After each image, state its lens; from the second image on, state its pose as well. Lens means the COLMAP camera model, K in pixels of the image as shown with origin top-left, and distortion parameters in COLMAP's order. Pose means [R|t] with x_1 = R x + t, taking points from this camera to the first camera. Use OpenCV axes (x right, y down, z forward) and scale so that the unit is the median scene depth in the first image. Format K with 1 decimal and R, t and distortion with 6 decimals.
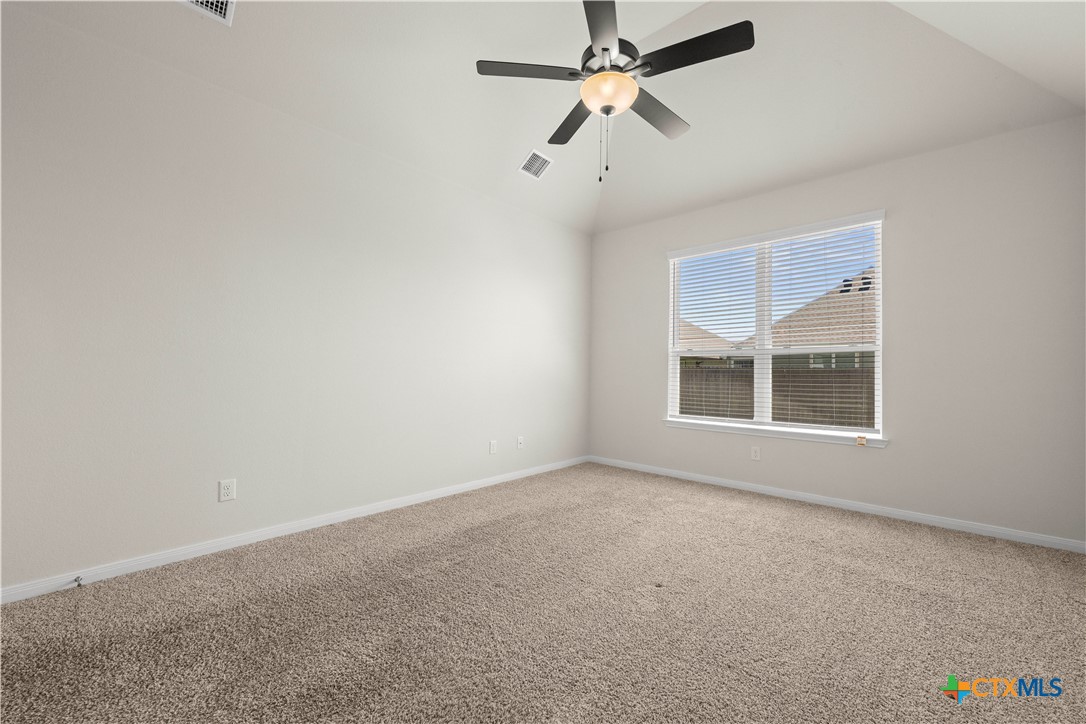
lens RADIAL K [[435.1, 0, 545.7], [0, 435.1, 367.0], [0, 0, 1]] dist [0.003153, -0.001366]
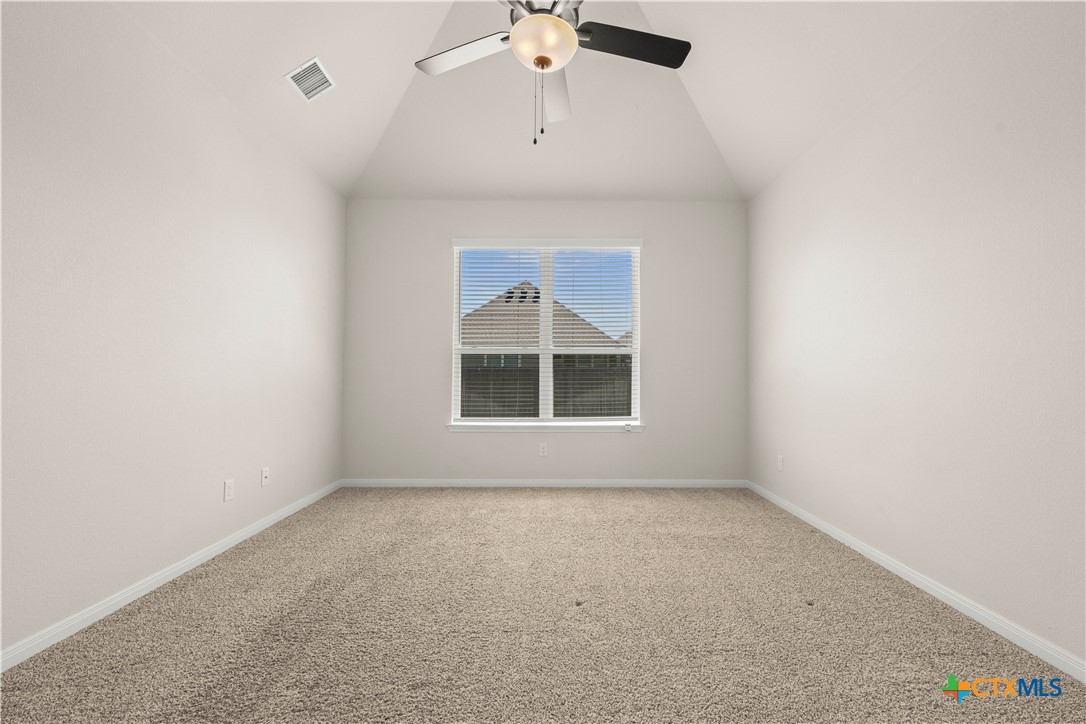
lens RADIAL K [[462.6, 0, 539.4], [0, 462.6, 364.8], [0, 0, 1]] dist [0.000661, -0.000198]
pose [[0.727908, 0.004533, 0.685660, -0.281867], [-0.002723, 0.999989, -0.003720, 0.001020], [-0.685669, 0.000841, 0.727913, 0.206399]]
